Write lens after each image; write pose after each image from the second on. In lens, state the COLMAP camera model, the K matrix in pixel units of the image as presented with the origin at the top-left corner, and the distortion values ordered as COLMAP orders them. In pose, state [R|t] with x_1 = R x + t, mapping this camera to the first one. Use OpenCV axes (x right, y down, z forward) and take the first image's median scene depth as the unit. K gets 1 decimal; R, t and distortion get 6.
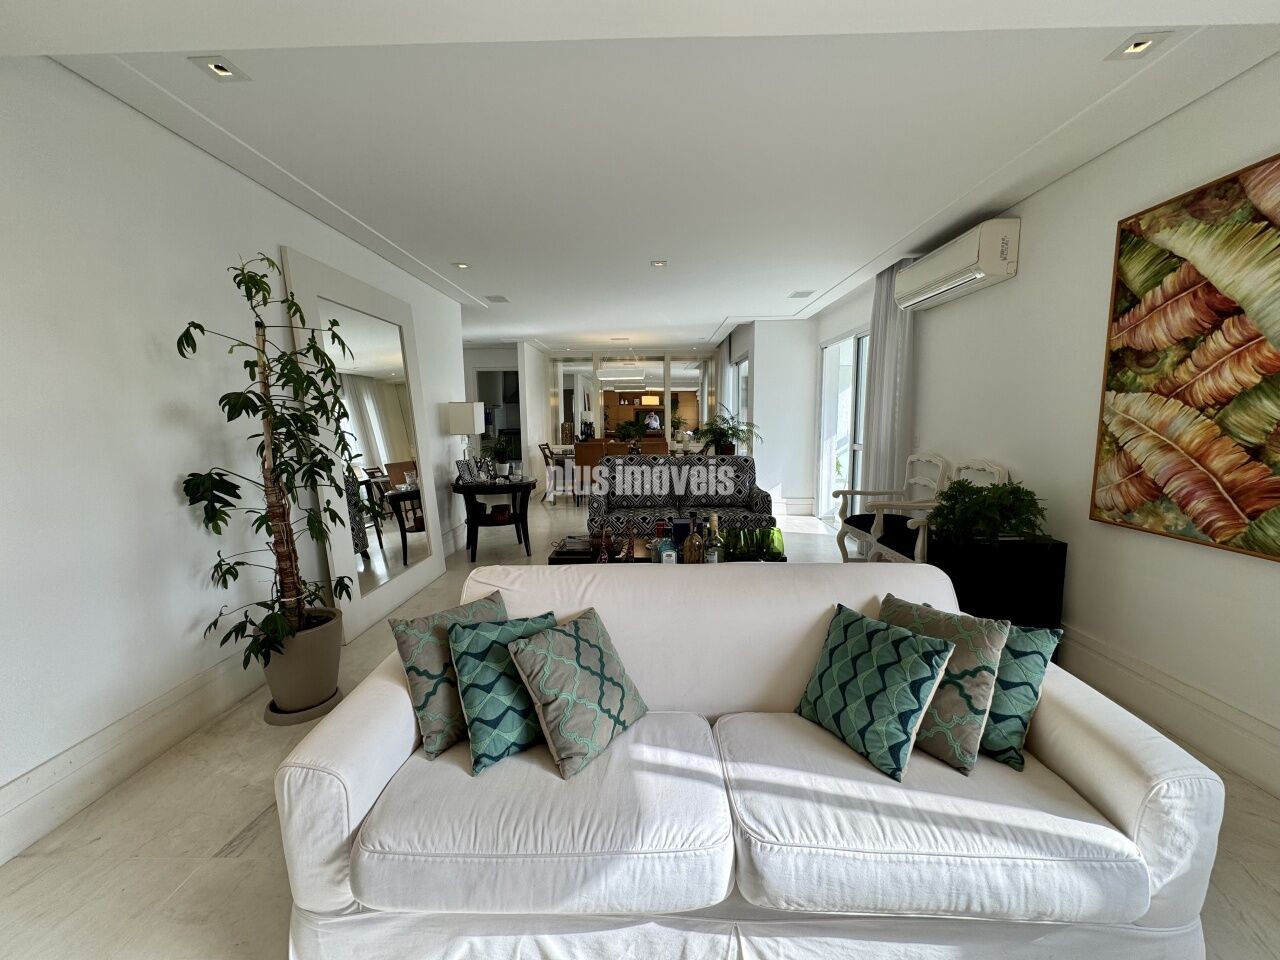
lens RADIAL K [[508.9, 0, 639.7], [0, 508.9, 478.9], [0, 0, 1]] dist [-0.002709, -0.000085]
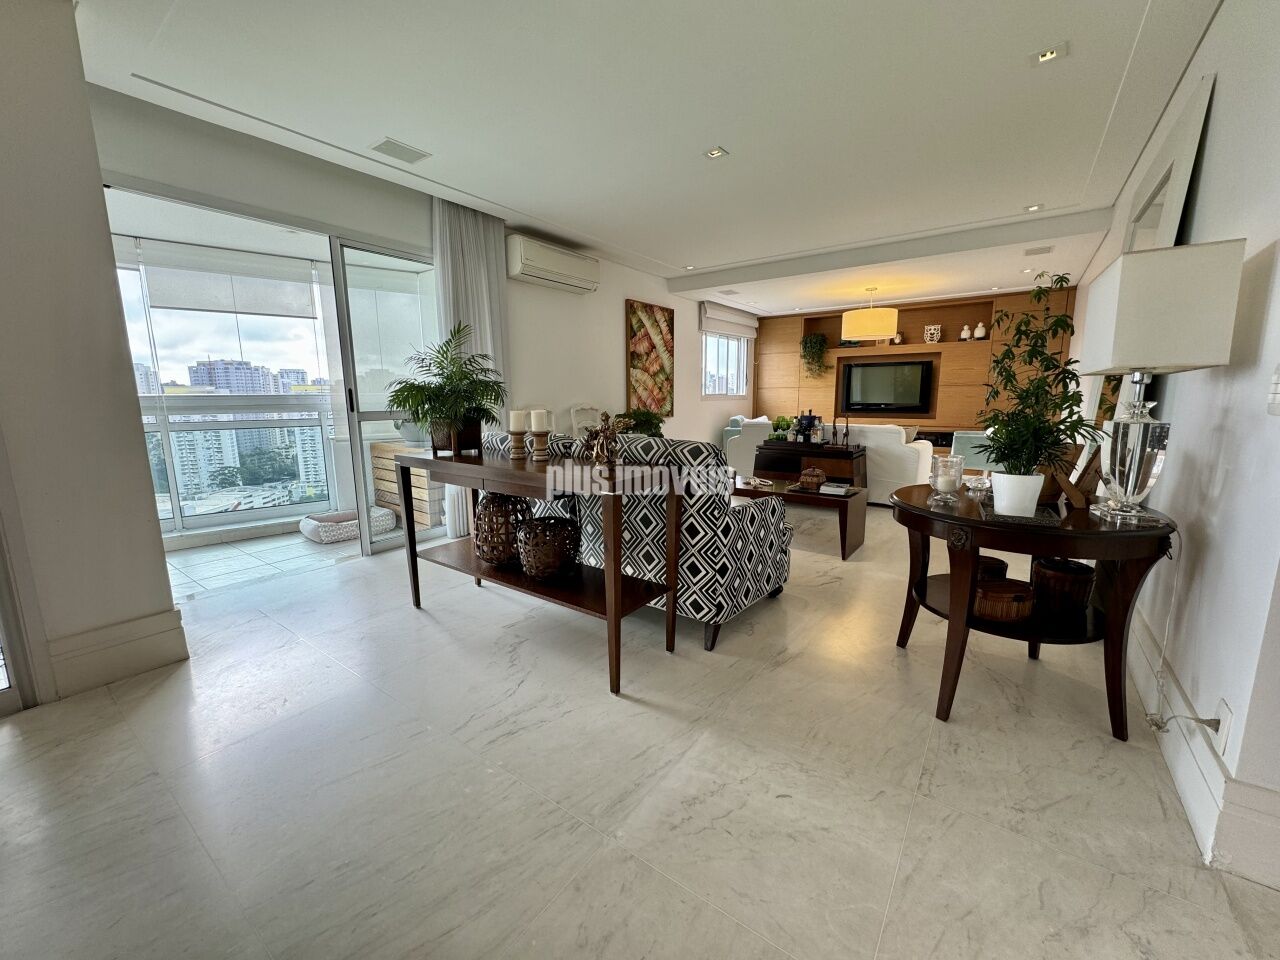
lens RADIAL K [[508.9, 0, 639.7], [0, 508.9, 478.9], [0, 0, 1]] dist [-0.002709, -0.000085]
pose [[-0.818193, -0.077098, 0.569751, -0.692680], [0.087642, 0.962662, 0.256125, -0.338906], [-0.568225, 0.259494, -0.780886, 3.668602]]
